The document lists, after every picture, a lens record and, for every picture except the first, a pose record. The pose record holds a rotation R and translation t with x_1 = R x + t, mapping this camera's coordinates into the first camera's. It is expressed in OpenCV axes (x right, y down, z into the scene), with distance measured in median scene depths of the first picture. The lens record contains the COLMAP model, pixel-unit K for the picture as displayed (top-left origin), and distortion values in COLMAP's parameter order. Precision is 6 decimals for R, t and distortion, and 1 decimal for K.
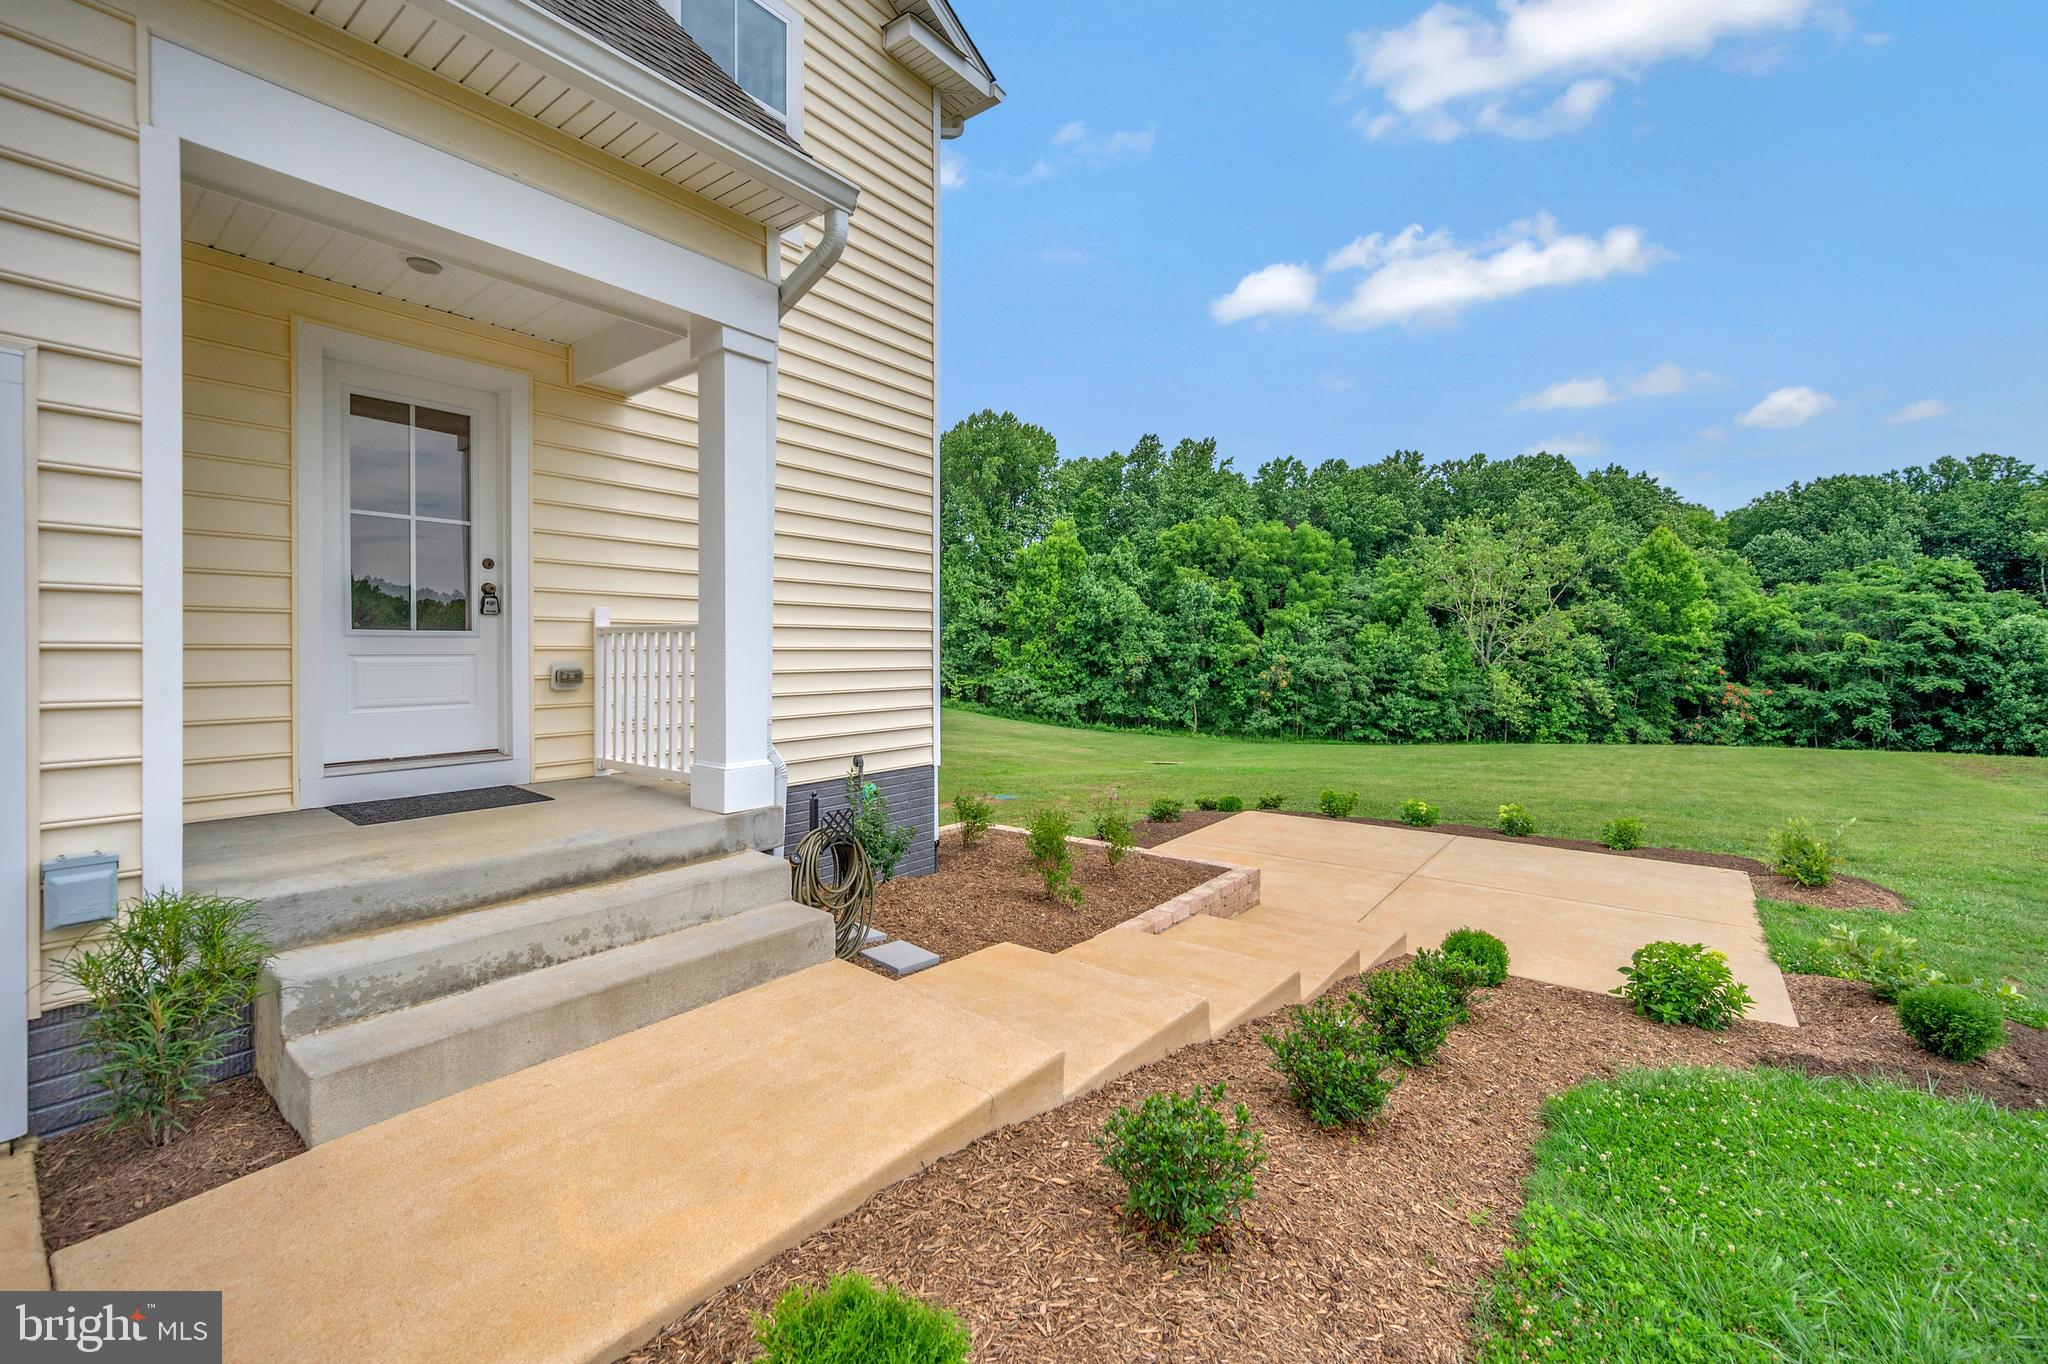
lens RADIAL K [[833.9, 0, 1036.2], [0, 833.9, 646.9], [0, 0, 1]] dist [-0.000571, 0.000269]
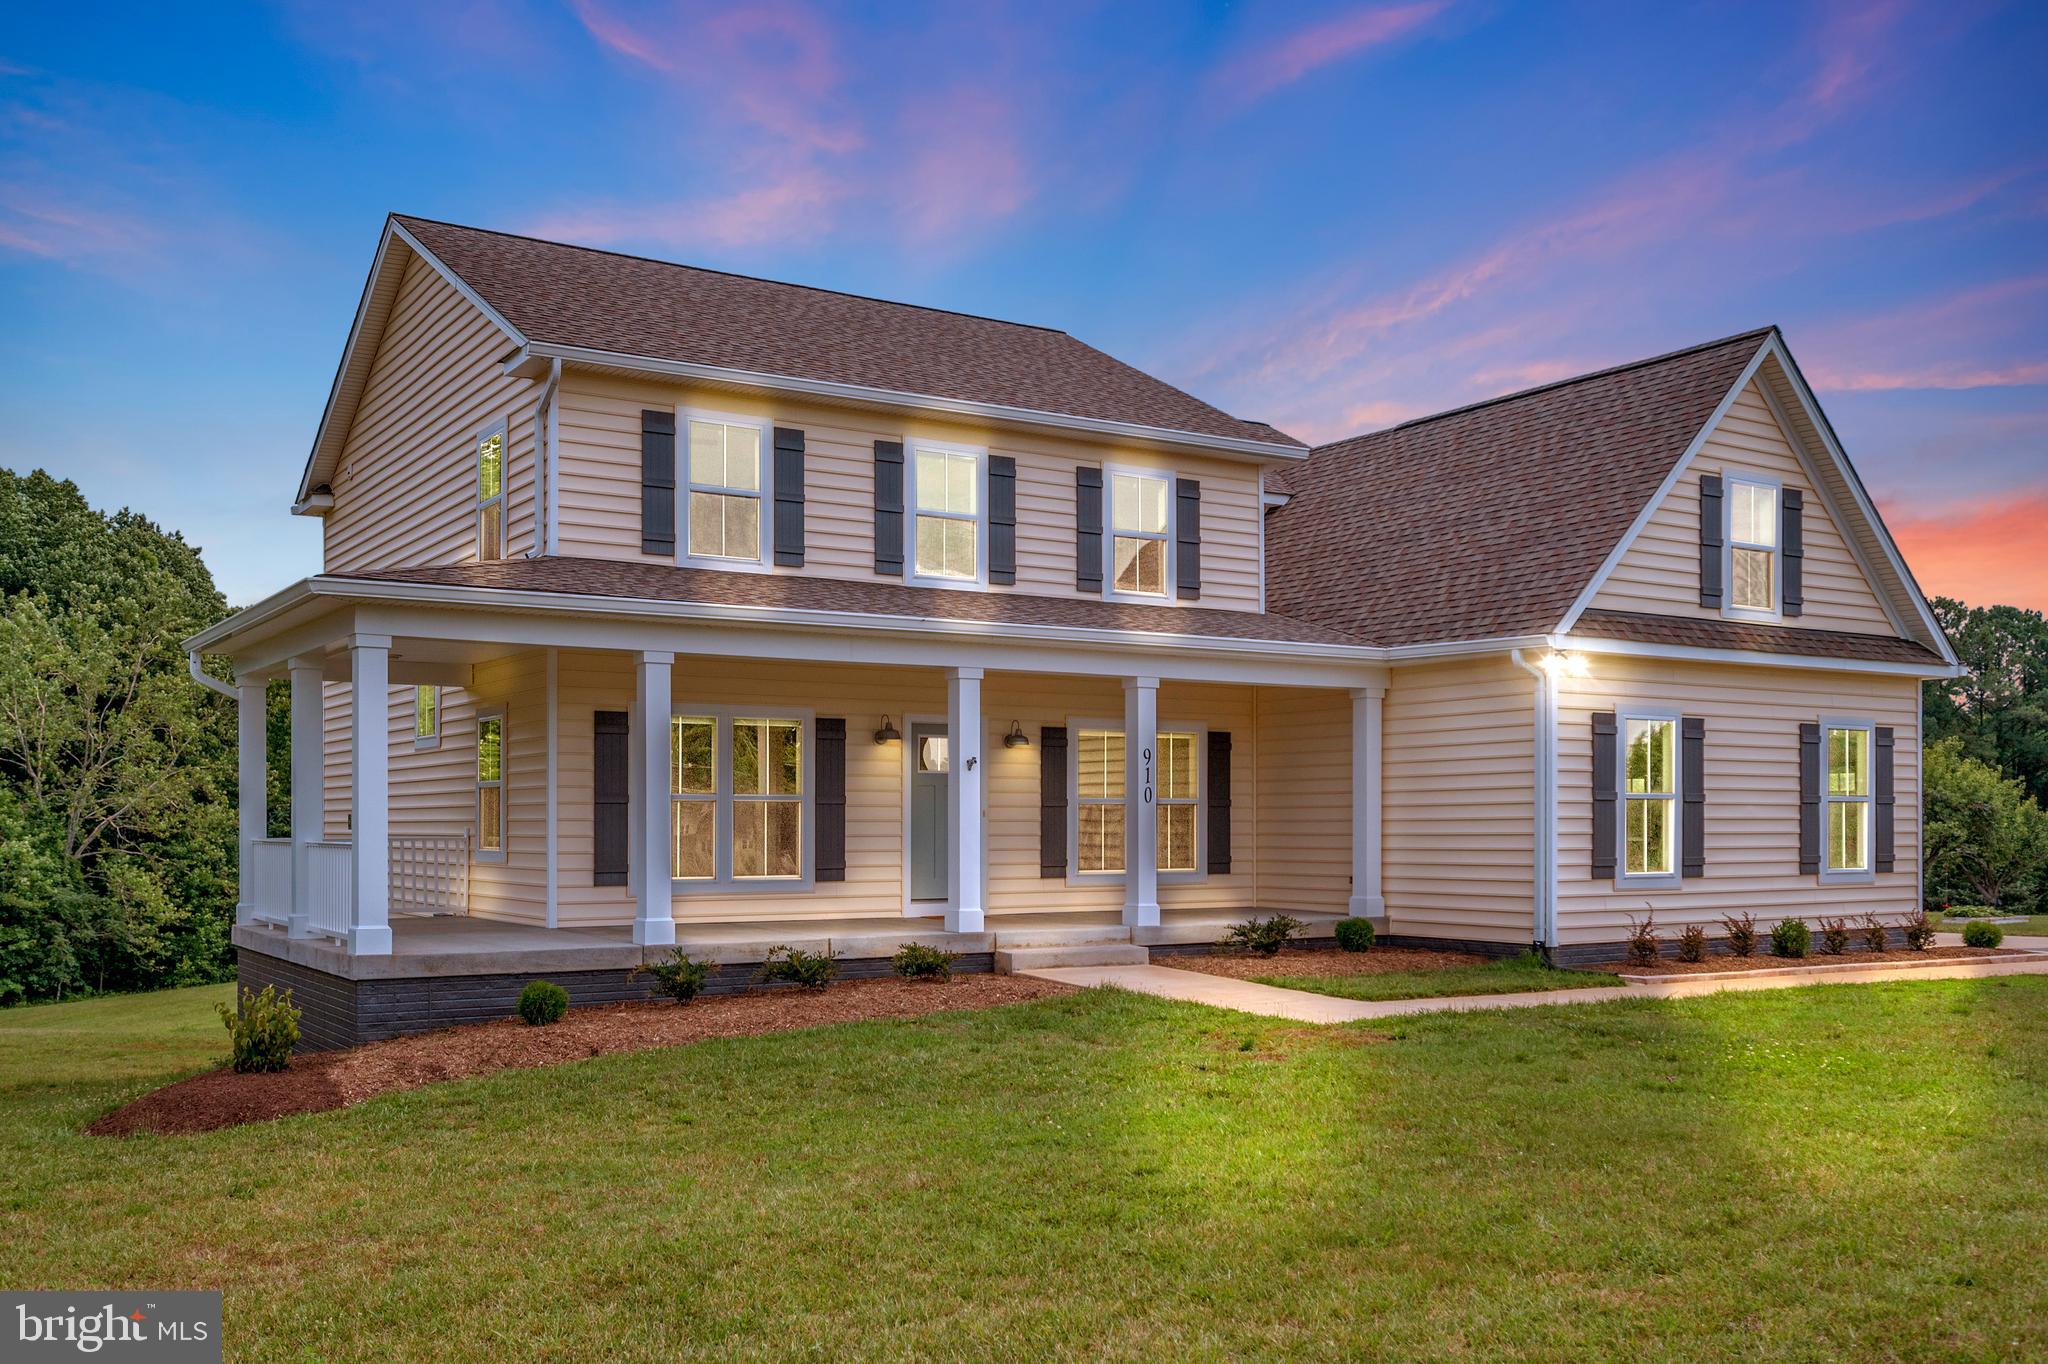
lens RADIAL K [[1841.8, 0, 1051.8], [0, 1841.8, 806.9], [0, 0, 1]] dist [-0.002081, -0.003421]
pose [[0.332654, 0.006825, 0.943024, -0.417016], [-0.001439, 0.999976, -0.006729, -0.005640], [-0.943048, 0.000881, 0.332656, -0.036722]]
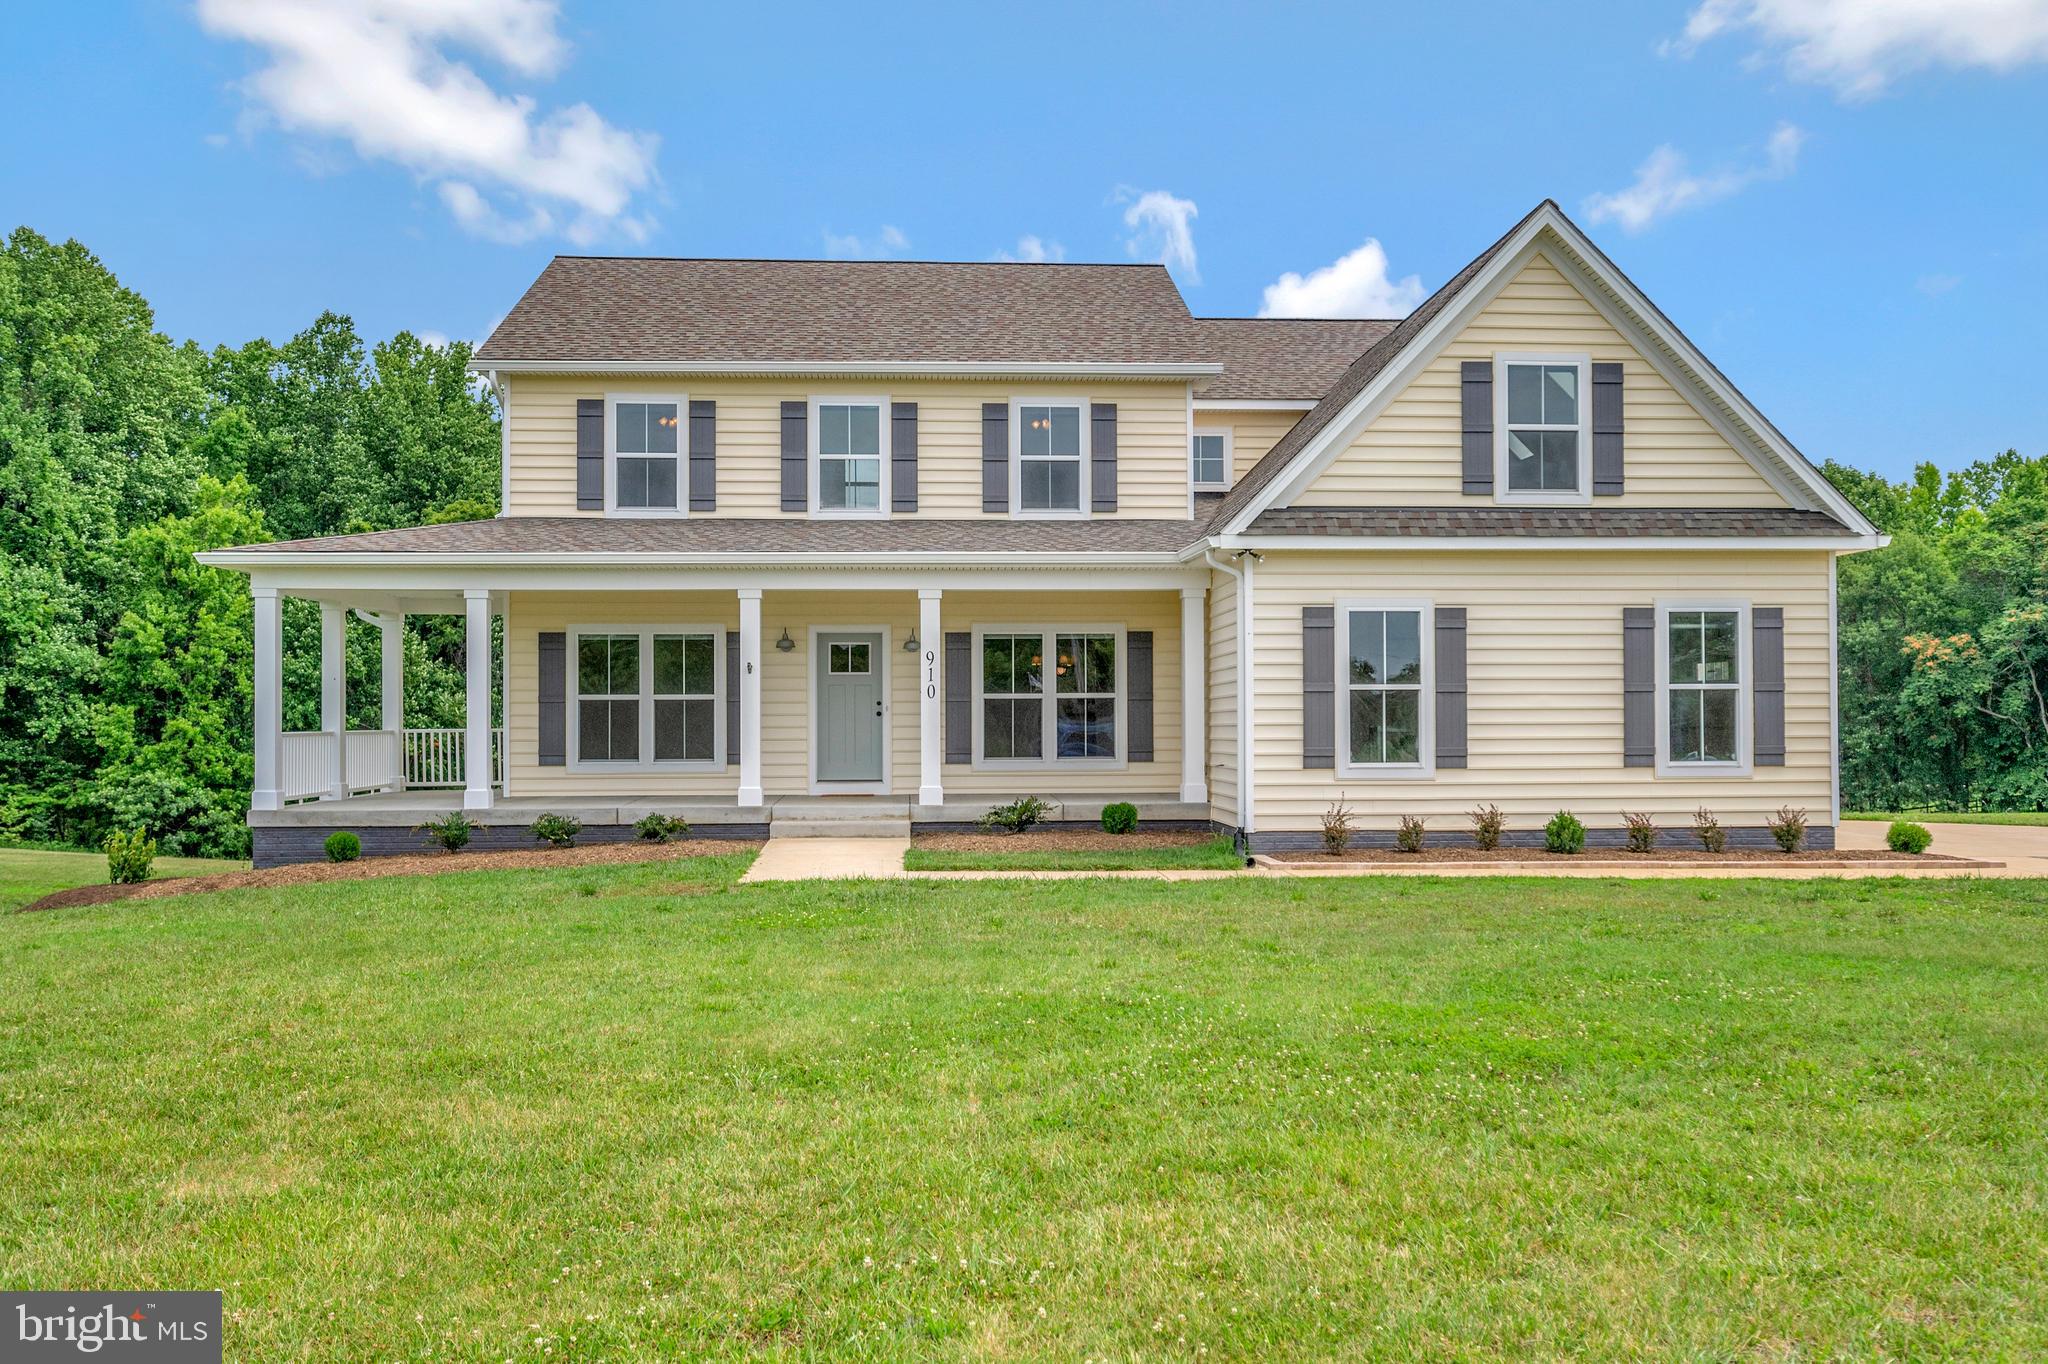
lens RADIAL K [[1820.5, 0, 1047.8], [0, 1820.5, 674.8], [0, 0, 1]] dist [0.001521, 0.000613]
pose [[0.750426, 0.010822, 0.660866, -0.355375], [0.003797, 0.999779, -0.020684, -0.005610], [-0.660944, 0.018031, 0.750219, -0.182955]]
